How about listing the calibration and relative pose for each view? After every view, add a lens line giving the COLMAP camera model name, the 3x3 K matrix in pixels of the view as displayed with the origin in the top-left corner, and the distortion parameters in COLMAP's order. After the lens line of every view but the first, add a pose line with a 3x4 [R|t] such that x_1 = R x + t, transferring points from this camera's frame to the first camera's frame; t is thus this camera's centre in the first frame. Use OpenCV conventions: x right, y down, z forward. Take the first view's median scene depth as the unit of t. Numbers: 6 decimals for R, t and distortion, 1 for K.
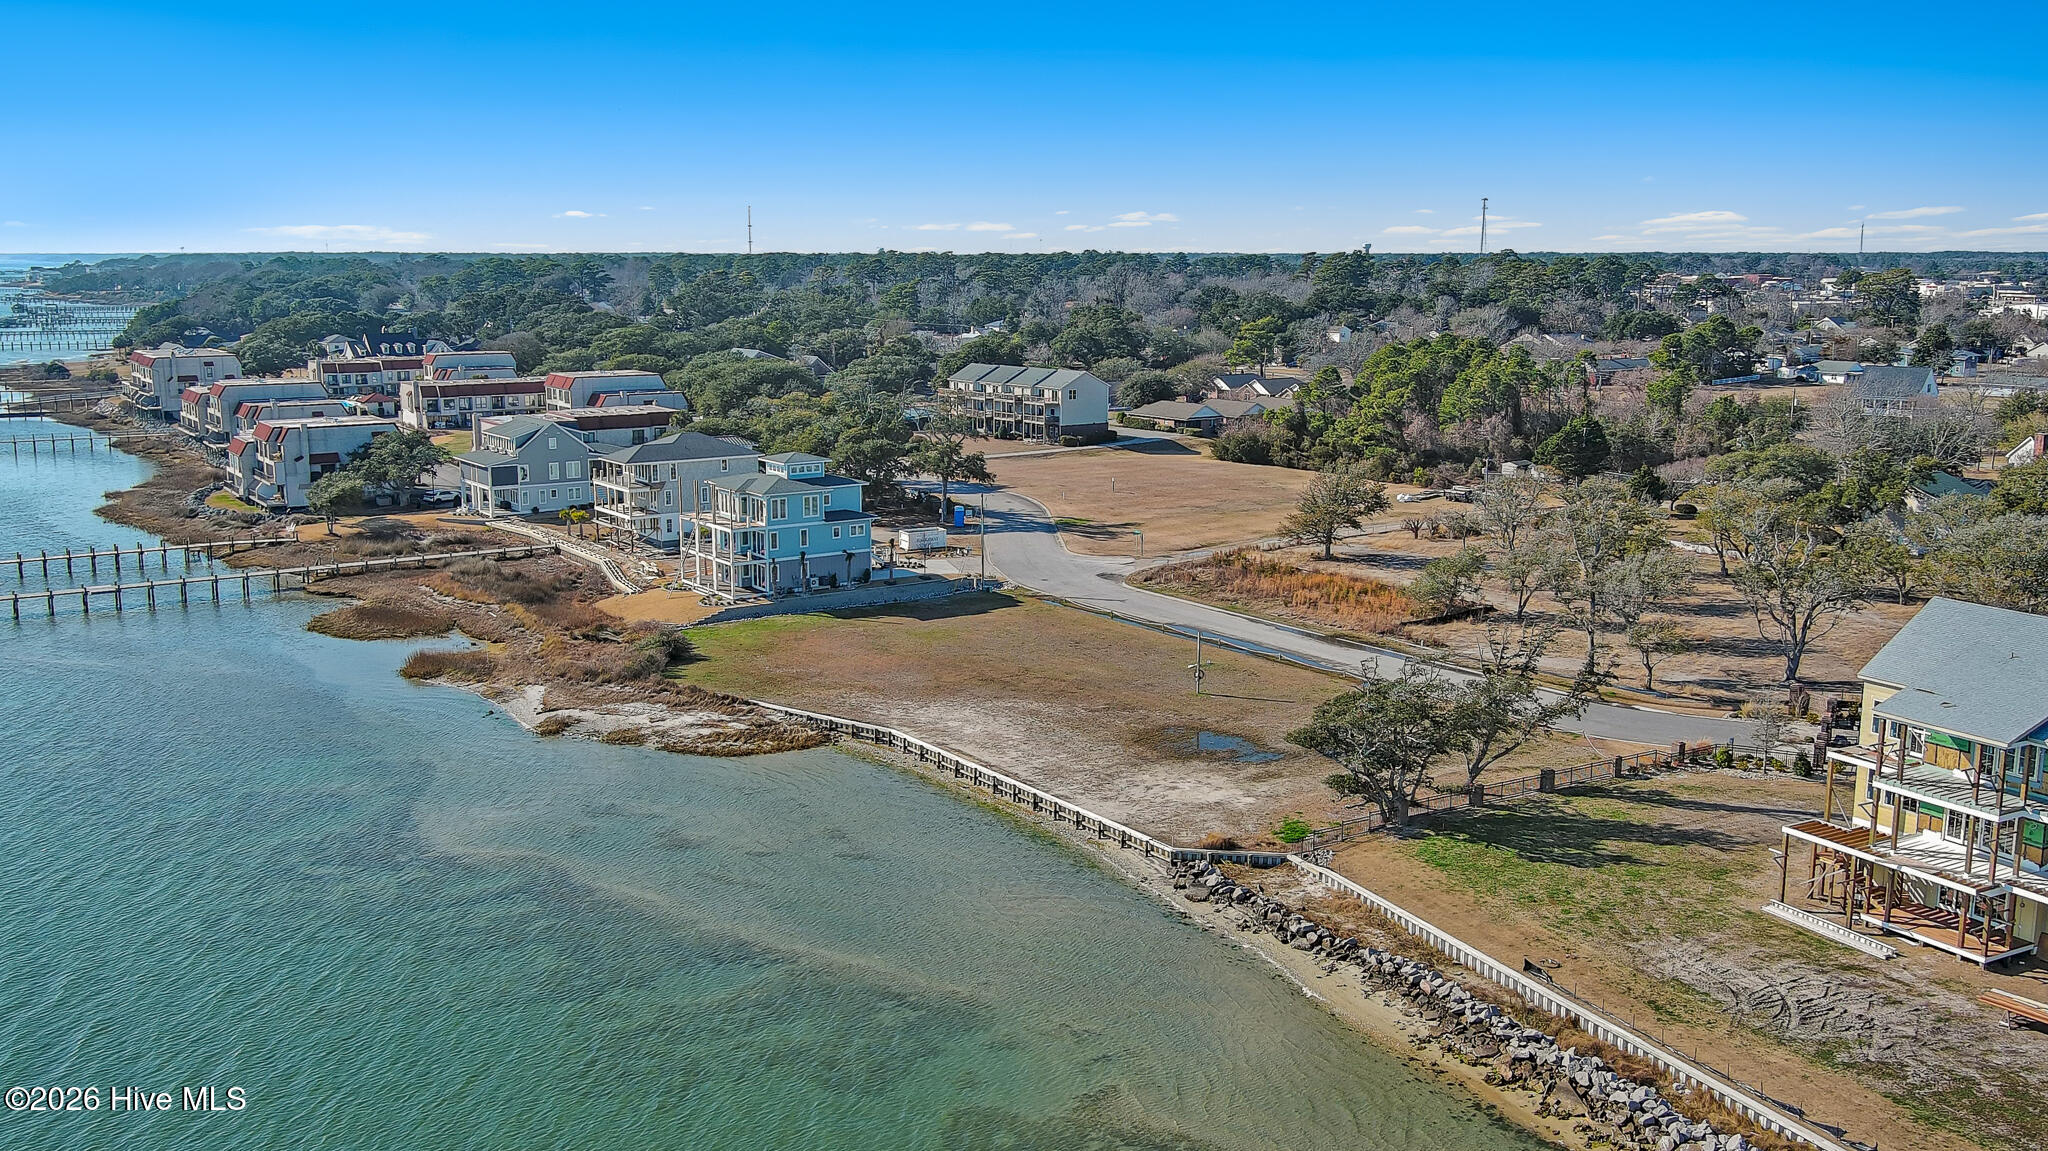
lens RADIAL K [[1759.3, 0, 1024.0], [0, 1759.3, 575.5], [0, 0, 1]] dist [0.034754, -0.074614]
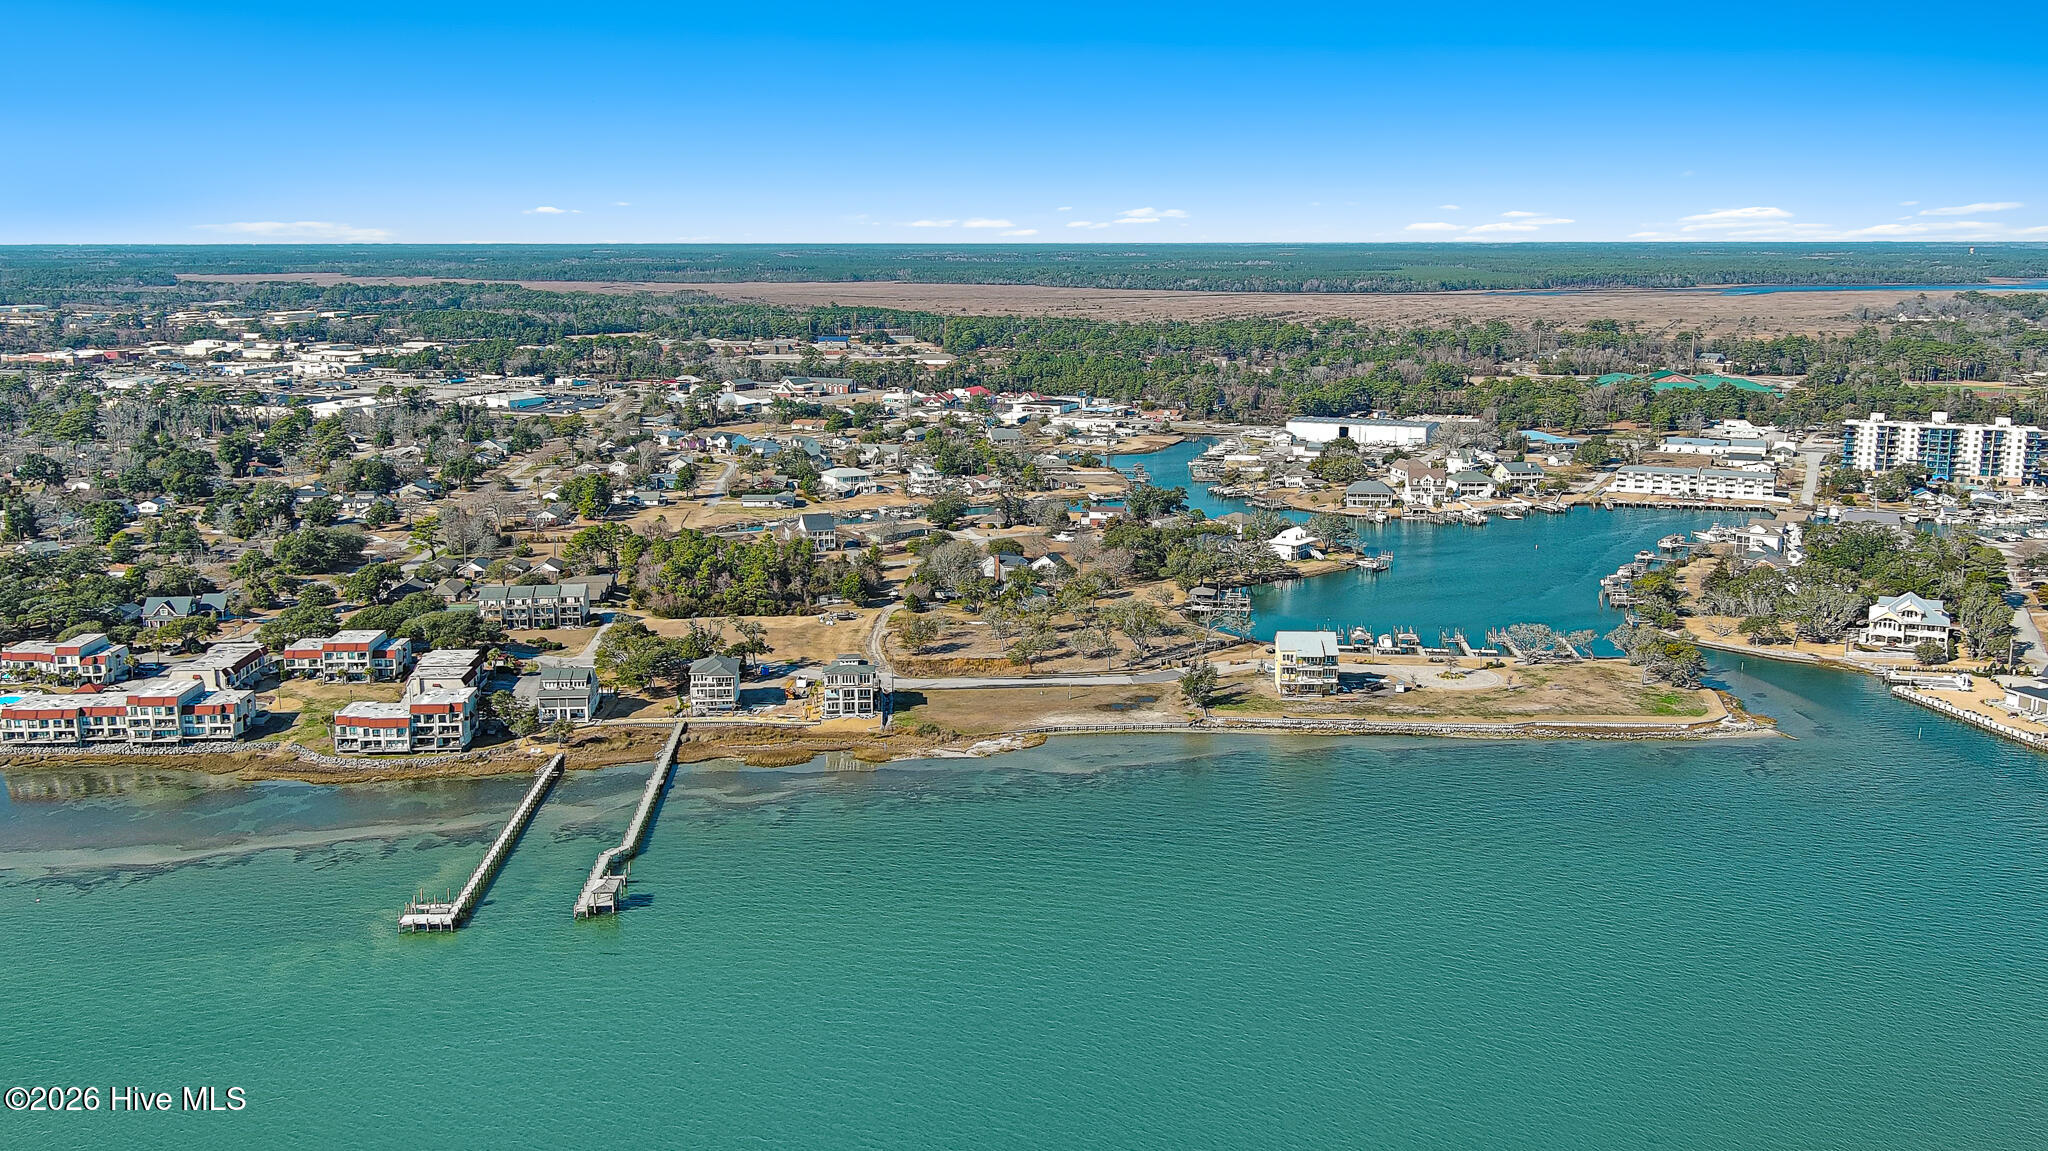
lens RADIAL K [[1746.1, 0, 1024.0], [0, 1746.1, 575.5], [0, 0, 1]] dist [0.033263, -0.083909]
pose [[0.513010, -0.161655, 0.843024, -2.486924], [0.154946, 0.983413, 0.094286, -0.449005], [-0.844282, 0.082253, 0.529548, -0.632997]]
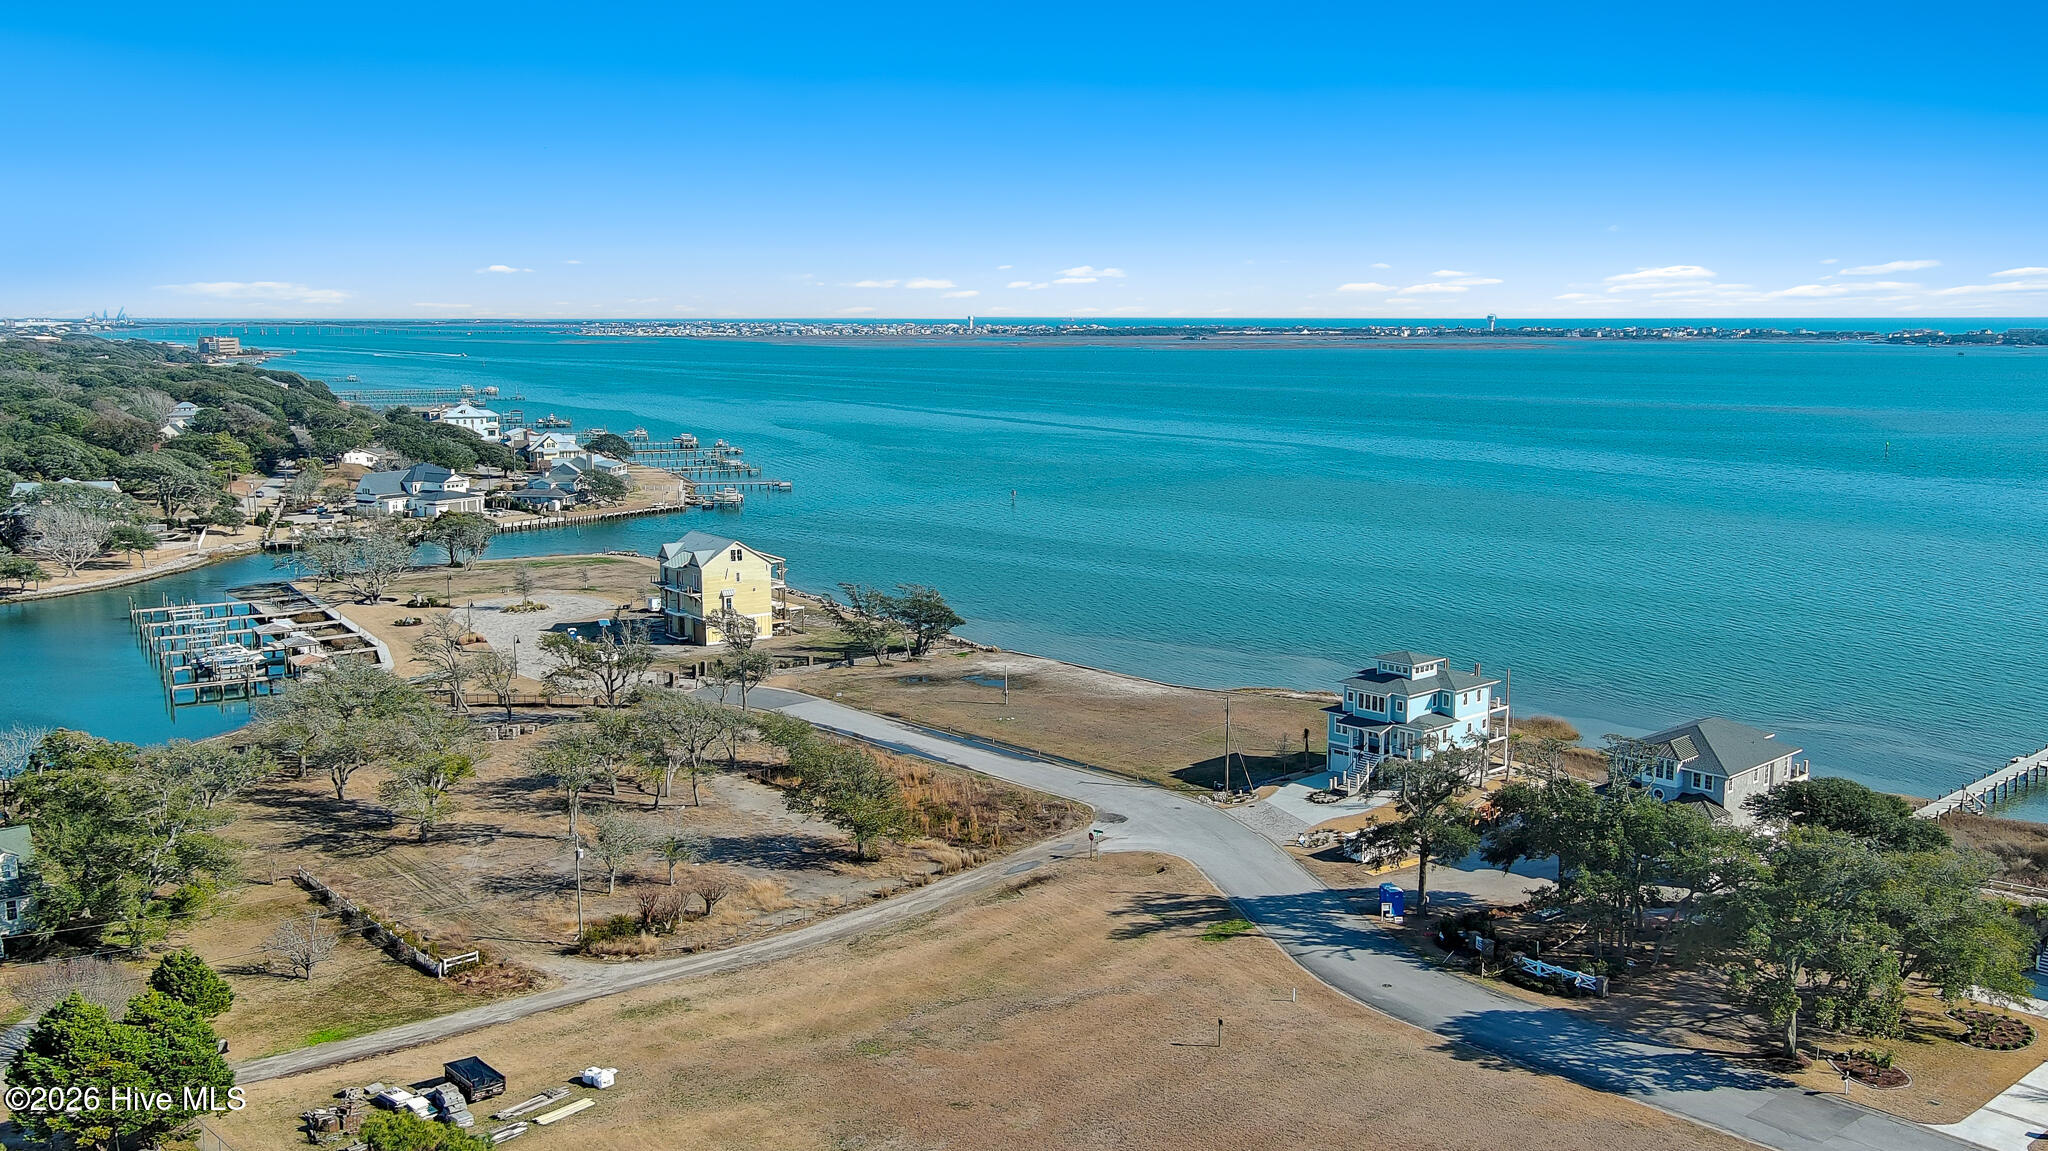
lens RADIAL K [[1742.0, 0, 1024.0], [0, 1742.0, 575.5], [0, 0, 1]] dist [0.029906, -0.075559]
pose [[-0.991932, 0.021065, -0.125010, 0.259124], [-0.020287, 0.947014, 0.320550, -0.517105], [0.125139, 0.320499, -0.938946, 2.292371]]
